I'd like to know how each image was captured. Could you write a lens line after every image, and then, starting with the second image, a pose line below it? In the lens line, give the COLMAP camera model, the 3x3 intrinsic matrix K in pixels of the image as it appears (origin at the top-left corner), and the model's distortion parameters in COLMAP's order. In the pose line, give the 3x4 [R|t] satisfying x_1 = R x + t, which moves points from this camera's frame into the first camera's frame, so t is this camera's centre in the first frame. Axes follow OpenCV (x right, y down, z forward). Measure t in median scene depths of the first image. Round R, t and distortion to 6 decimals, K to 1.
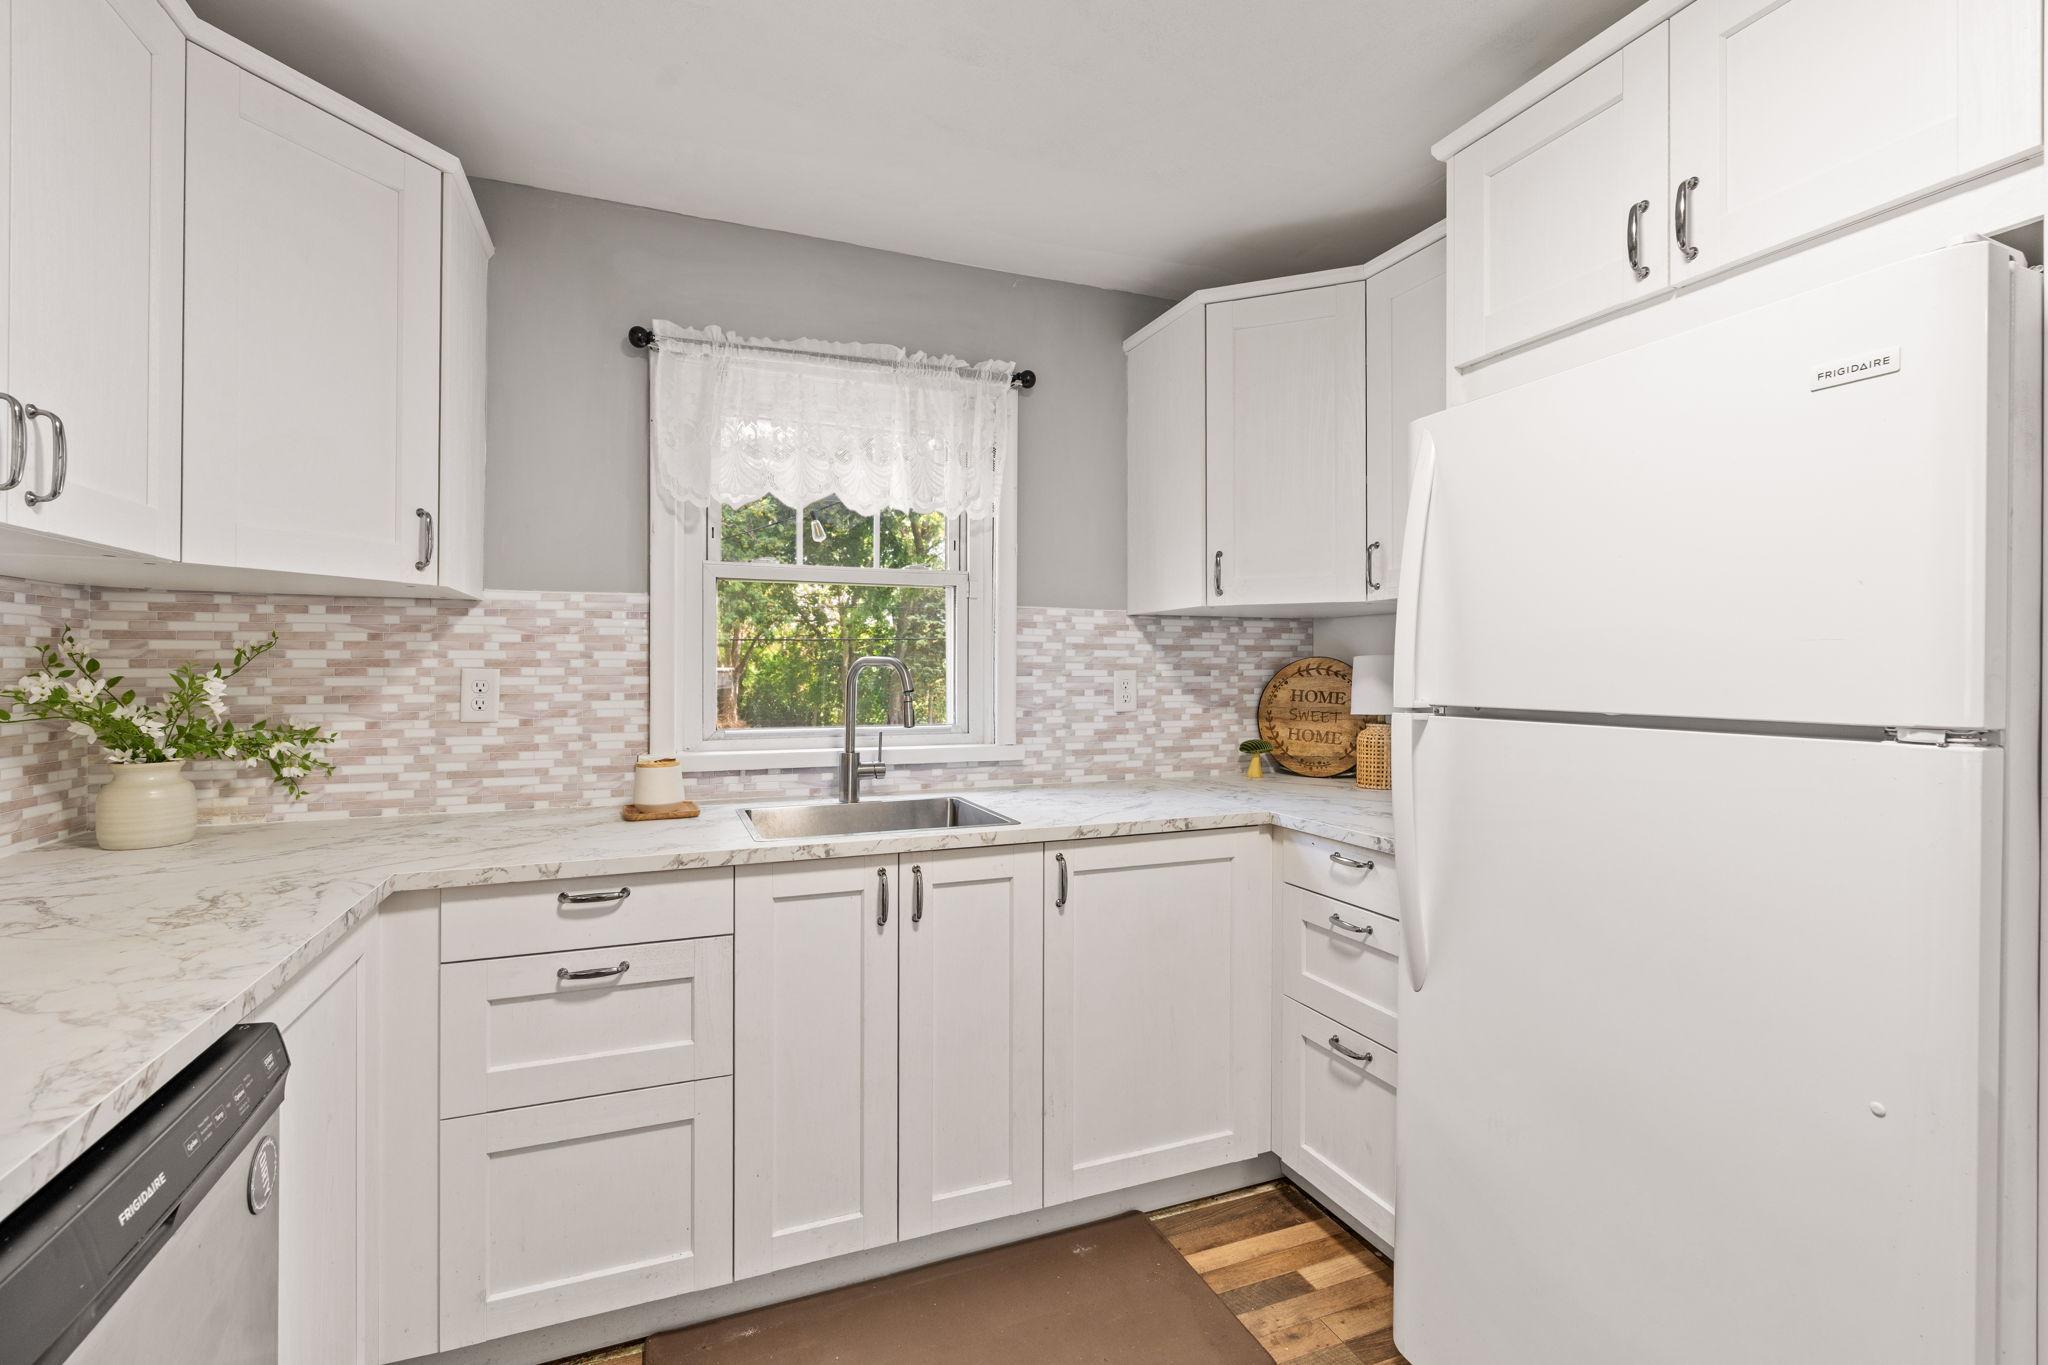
lens RADIAL K [[937.2, 0, 1042.0], [0, 937.2, 671.5], [0, 0, 1]] dist [-0.000427, 0.000168]
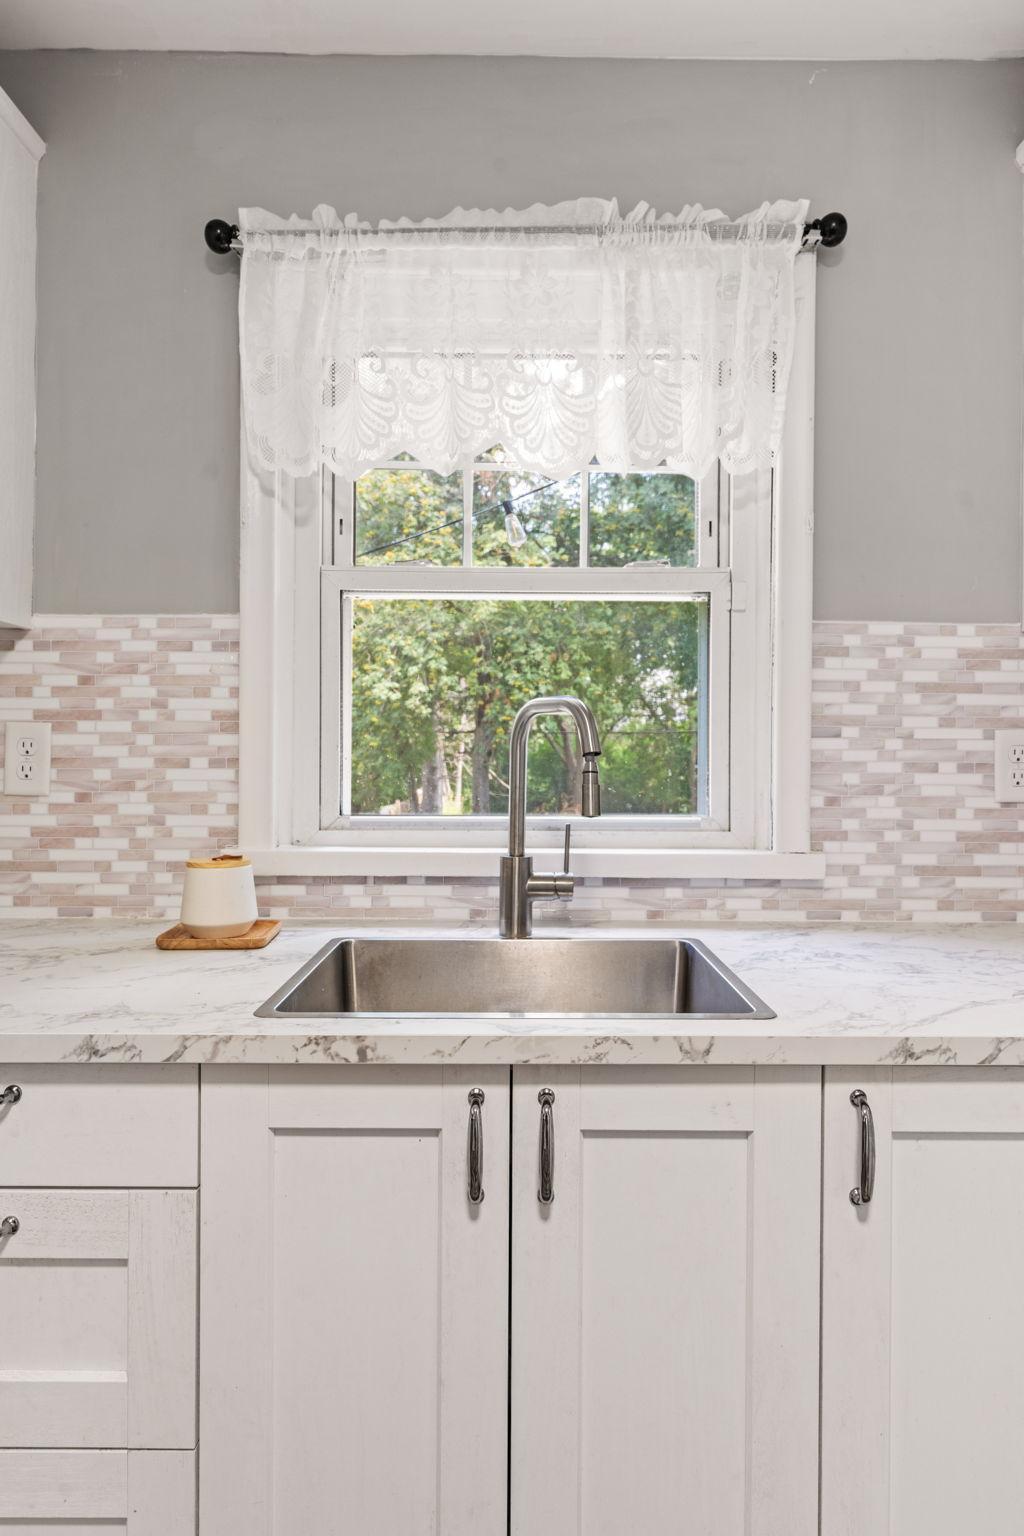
lens RADIAL K [[959.4, 0, 512.0], [0, 959.4, 768.0], [0, 0, 1]] dist [-0.002116, 0.000463]
pose [[0.922474, 0.004728, -0.386031, 0.036650], [-0.004427, 0.999989, 0.001669, 0.027141], [0.386034, 0.000169, 0.922484, 0.414007]]
